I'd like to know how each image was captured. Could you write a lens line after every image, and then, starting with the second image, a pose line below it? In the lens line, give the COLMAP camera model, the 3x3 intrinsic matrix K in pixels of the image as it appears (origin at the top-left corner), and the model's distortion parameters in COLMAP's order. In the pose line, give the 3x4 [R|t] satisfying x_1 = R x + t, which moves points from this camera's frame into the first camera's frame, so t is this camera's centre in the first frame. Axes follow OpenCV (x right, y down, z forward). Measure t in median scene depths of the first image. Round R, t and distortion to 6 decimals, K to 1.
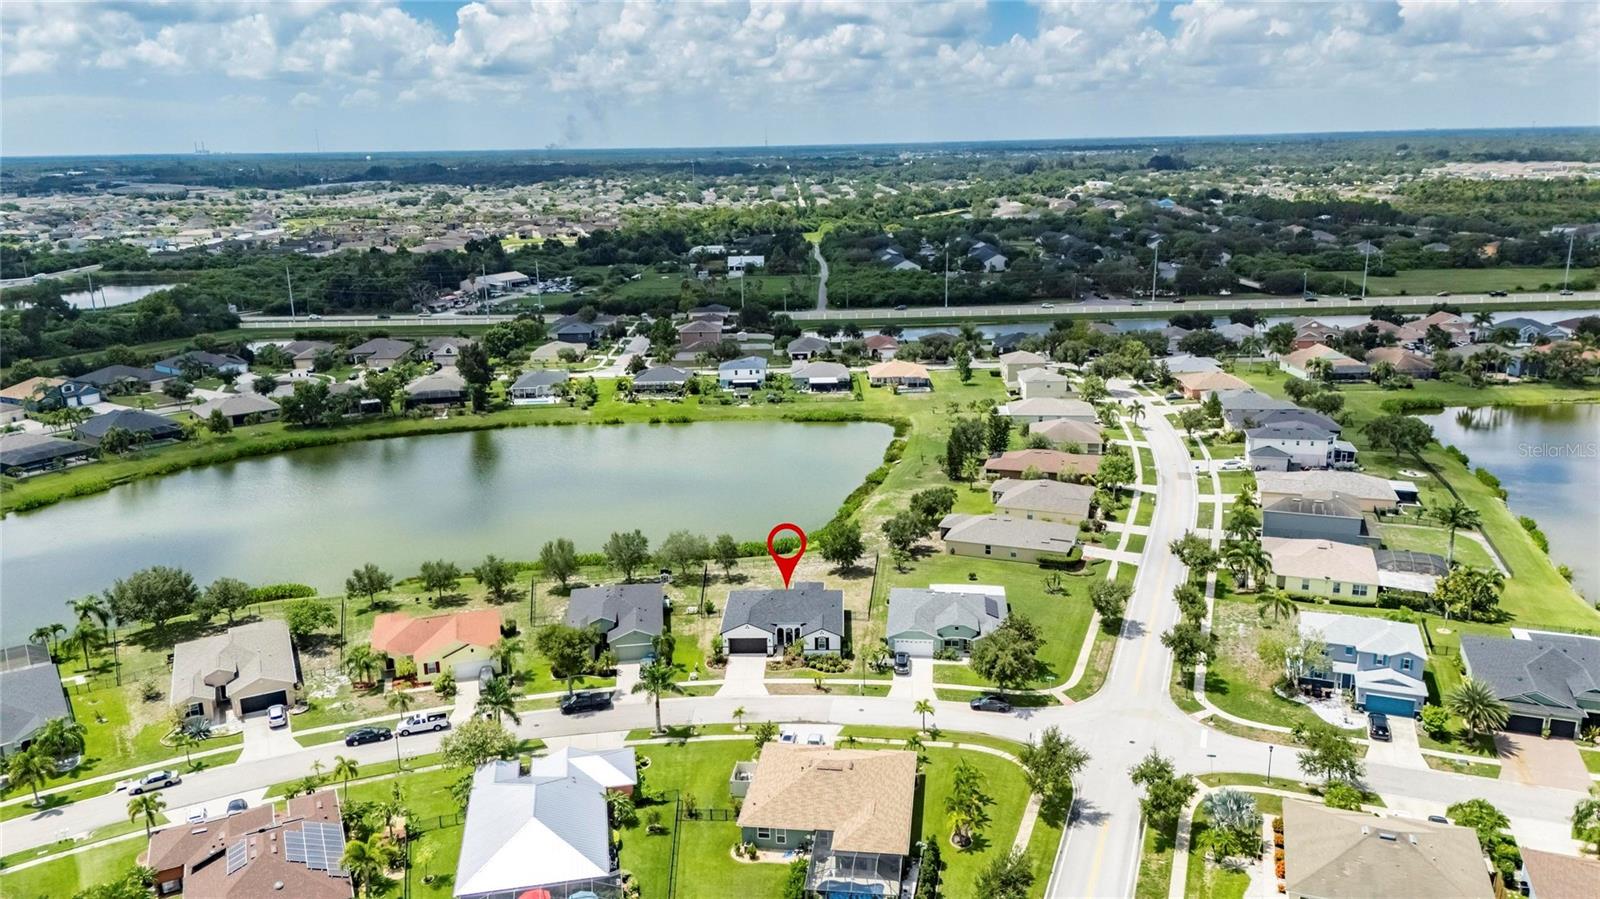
lens RADIAL K [[1178.4, 0, 800.0], [0, 1178.4, 449.5], [0, 0, 1]] dist [0.062549, -0.052540]
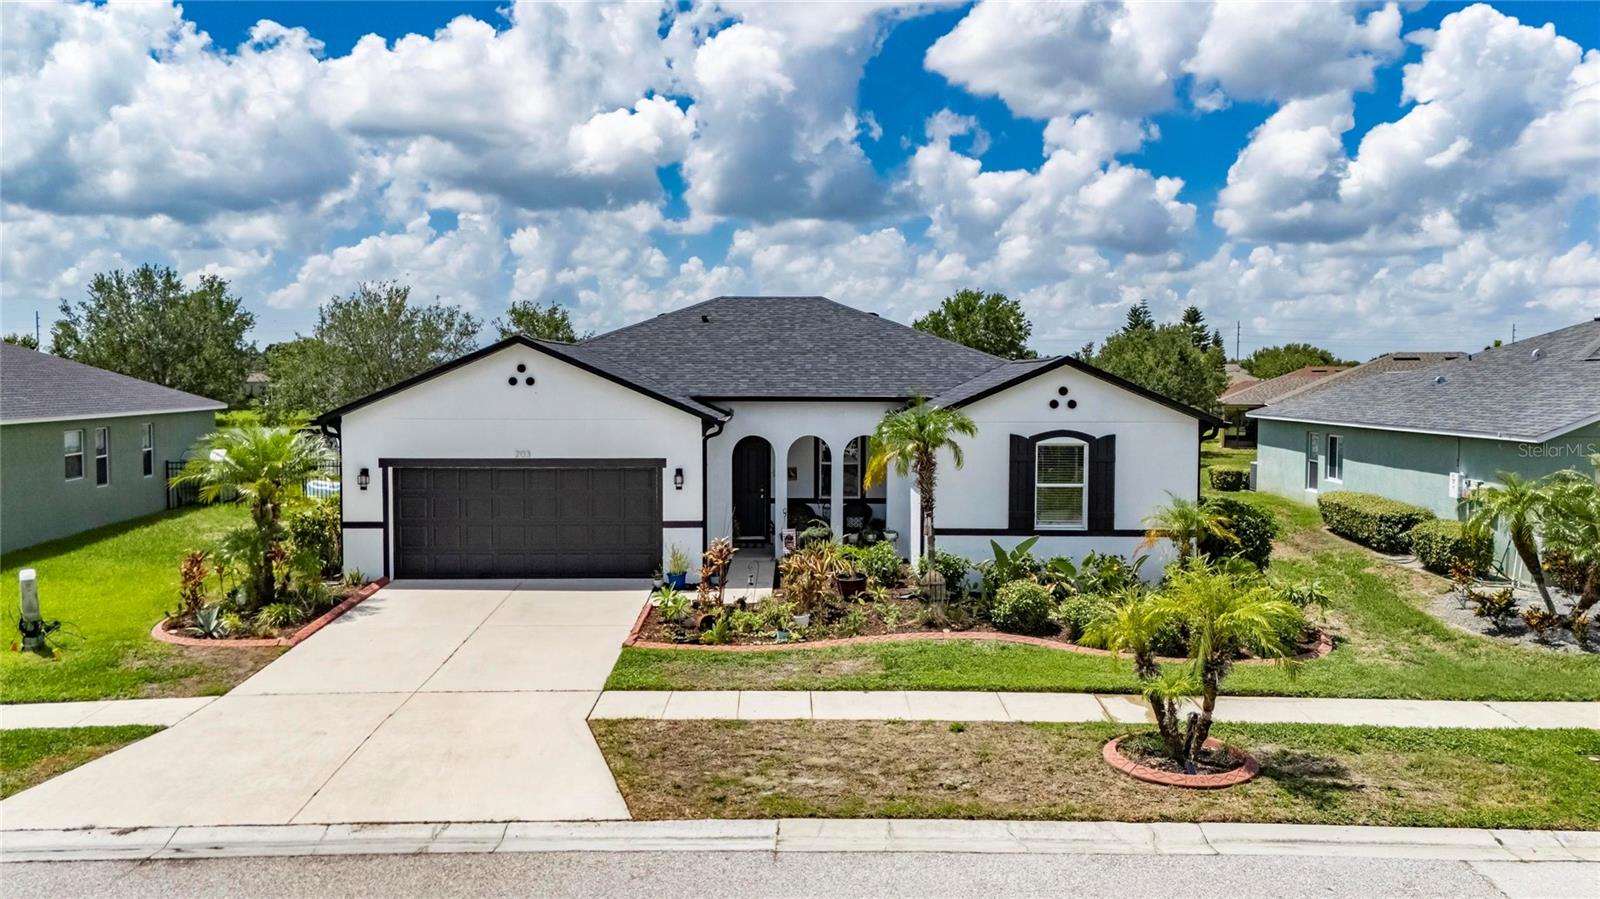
lens RADIAL K [[1190.5, 0, 800.0], [0, 1190.5, 449.5], [0, 0, 1]] dist [0.064523, -0.057534]
pose [[0.998997, 0.020951, 0.039581, -0.016798], [-0.012596, 0.979593, -0.200595, 0.184050], [-0.042976, 0.199895, 0.978874, 0.844747]]
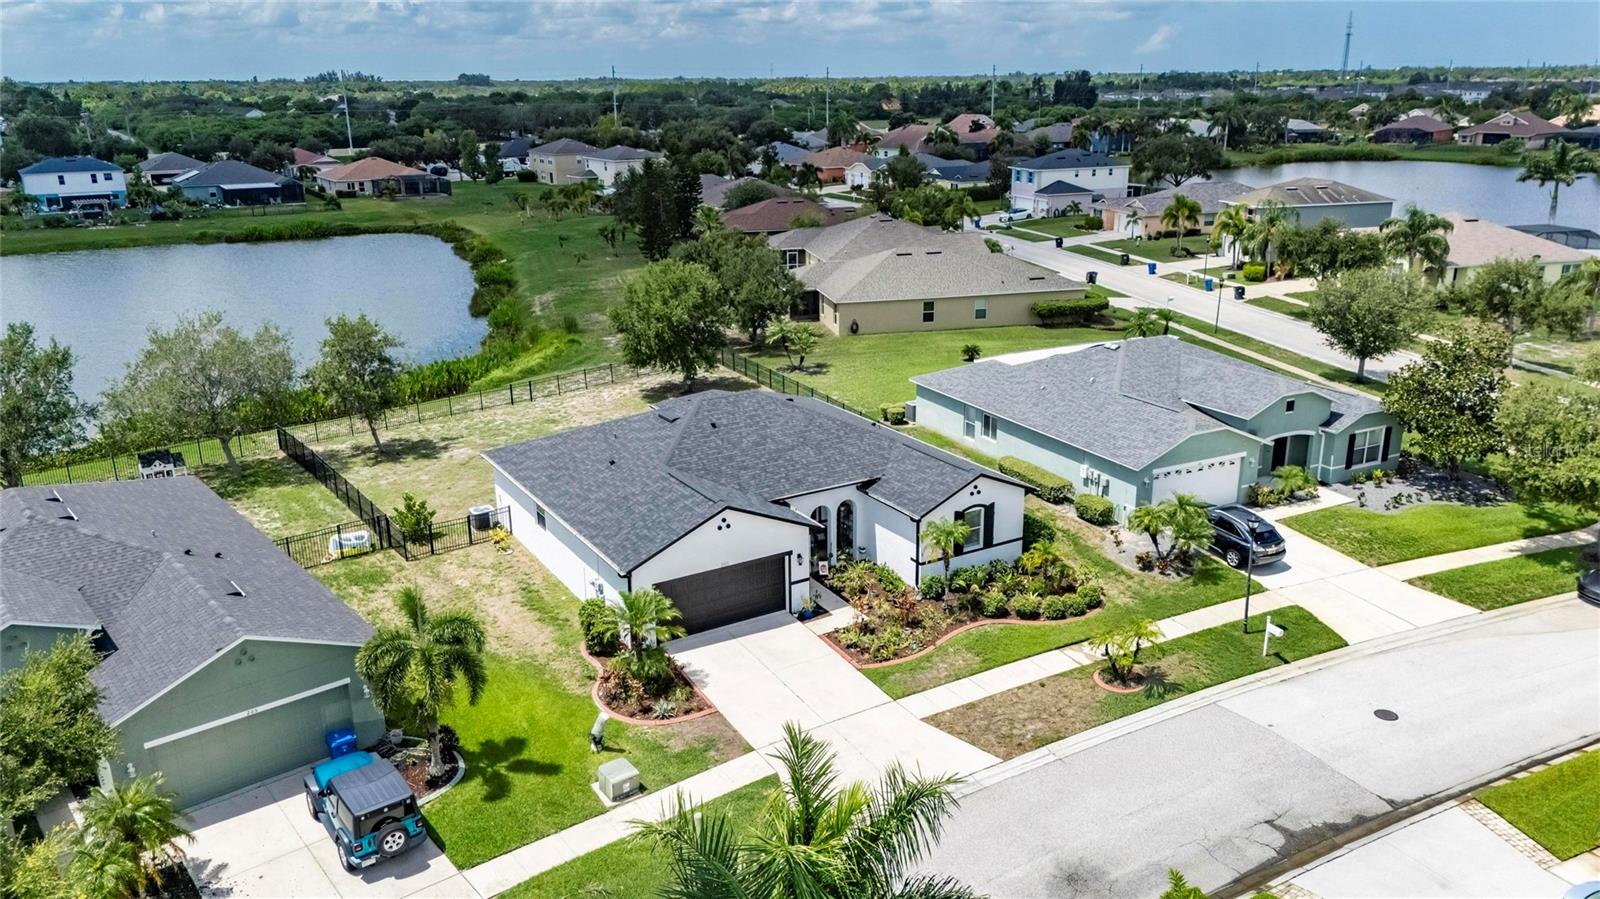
lens RADIAL K [[1178.4, 0, 800.0], [0, 1178.4, 449.5], [0, 0, 1]] dist [0.062549, -0.052540]
pose [[0.837131, -0.152980, 0.525174, -0.157802], [0.133153, 0.988207, 0.075612, 0.115951], [-0.530548, 0.006631, 0.847629, 0.763816]]
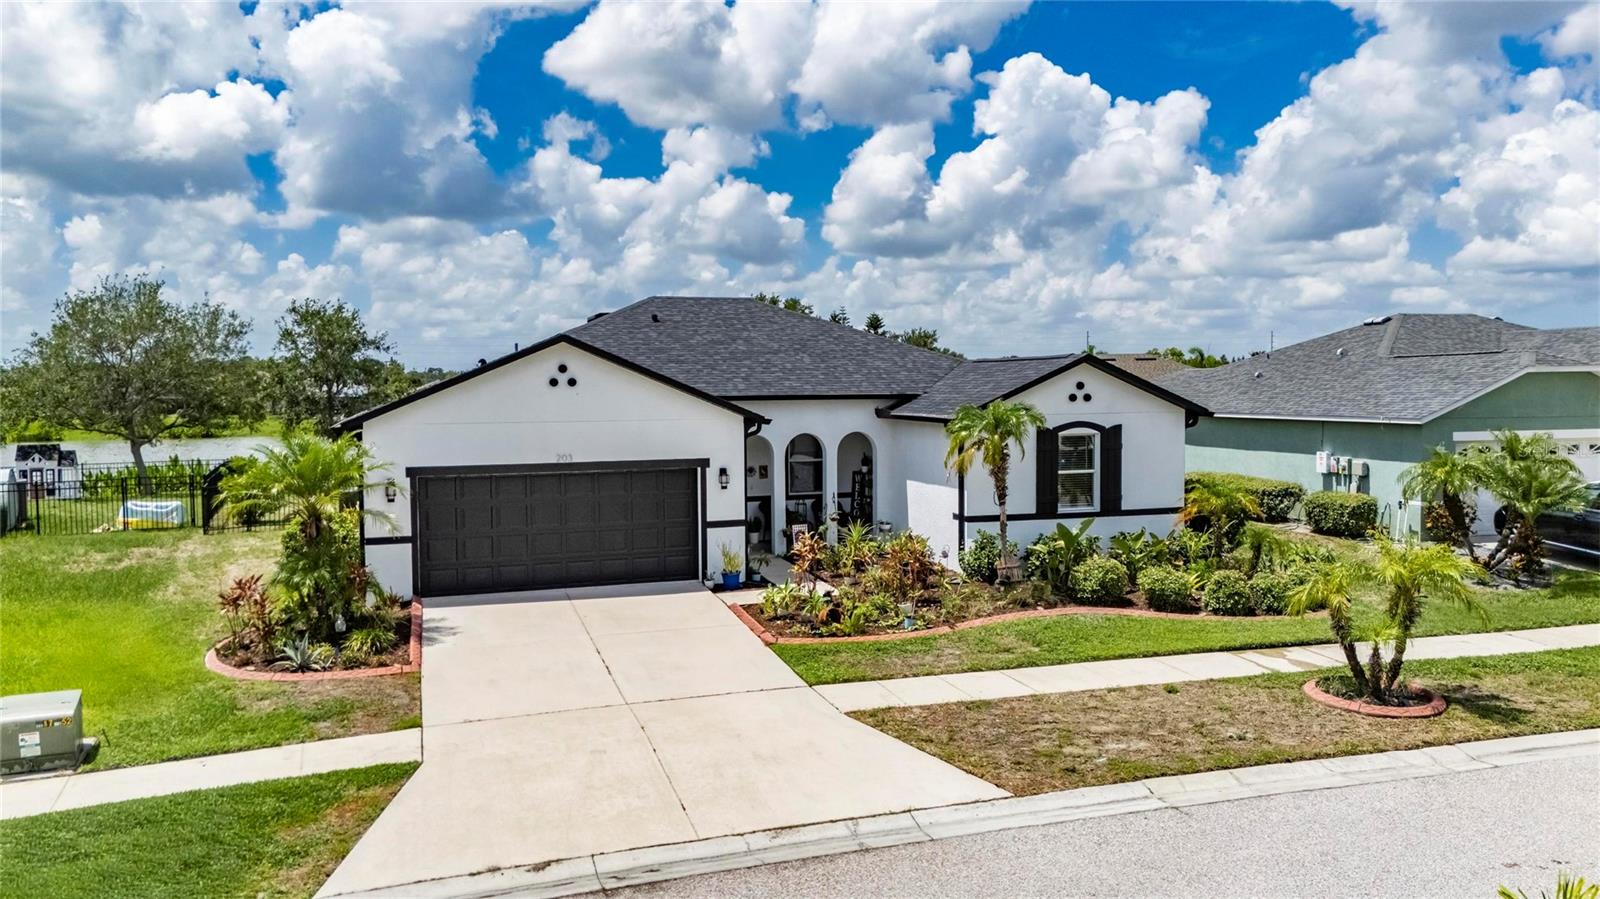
lens RADIAL K [[1178.4, 0, 800.0], [0, 1178.4, 449.5], [0, 0, 1]] dist [0.062549, -0.052540]
pose [[0.939854, -0.005575, 0.341530, -0.064324], [0.076051, 0.978184, -0.193319, 0.183615], [-0.333002, 0.207665, 0.919775, 0.852336]]
